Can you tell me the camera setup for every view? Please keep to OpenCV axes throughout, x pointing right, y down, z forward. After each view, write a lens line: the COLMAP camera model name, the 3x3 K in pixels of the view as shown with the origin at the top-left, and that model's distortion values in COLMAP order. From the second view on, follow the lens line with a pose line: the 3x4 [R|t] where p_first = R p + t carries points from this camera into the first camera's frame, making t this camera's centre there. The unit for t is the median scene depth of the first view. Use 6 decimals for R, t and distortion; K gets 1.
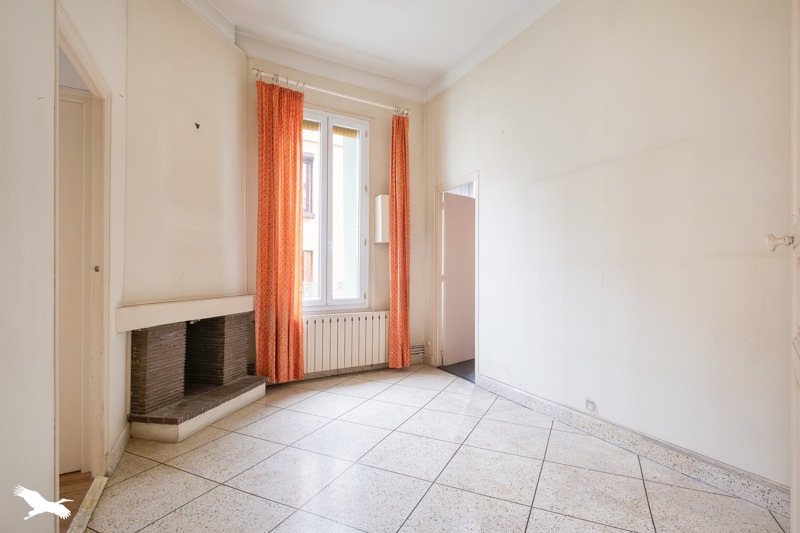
lens RADIAL K [[394.1, 0, 401.1], [0, 394.1, 267.2], [0, 0, 1]] dist [0.001094, 0.000081]
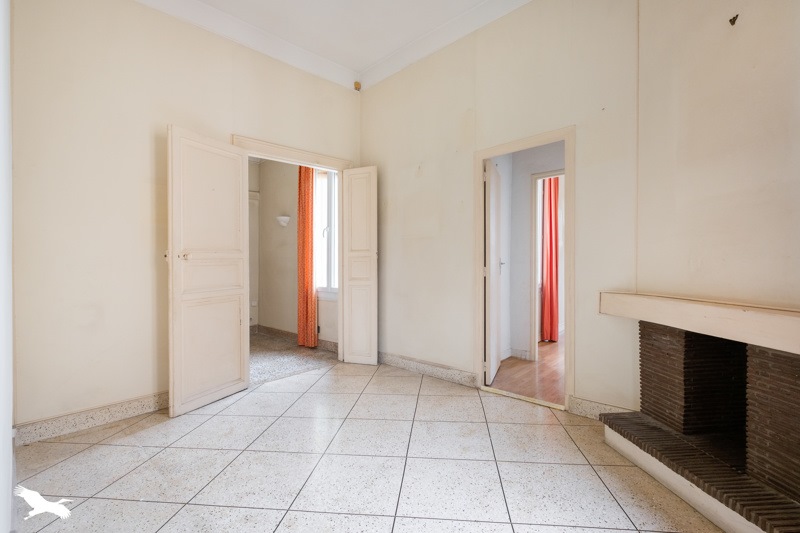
lens RADIAL K [[363.7, 0, 402.8], [0, 363.7, 264.5], [0, 0, 1]] dist [-0.001408, -0.000140]
pose [[-0.940071, 0.020011, -0.340390, 0.159083], [0.021880, 0.999759, -0.001655, 0.012890], [0.340275, -0.009003, -0.940283, 1.538979]]
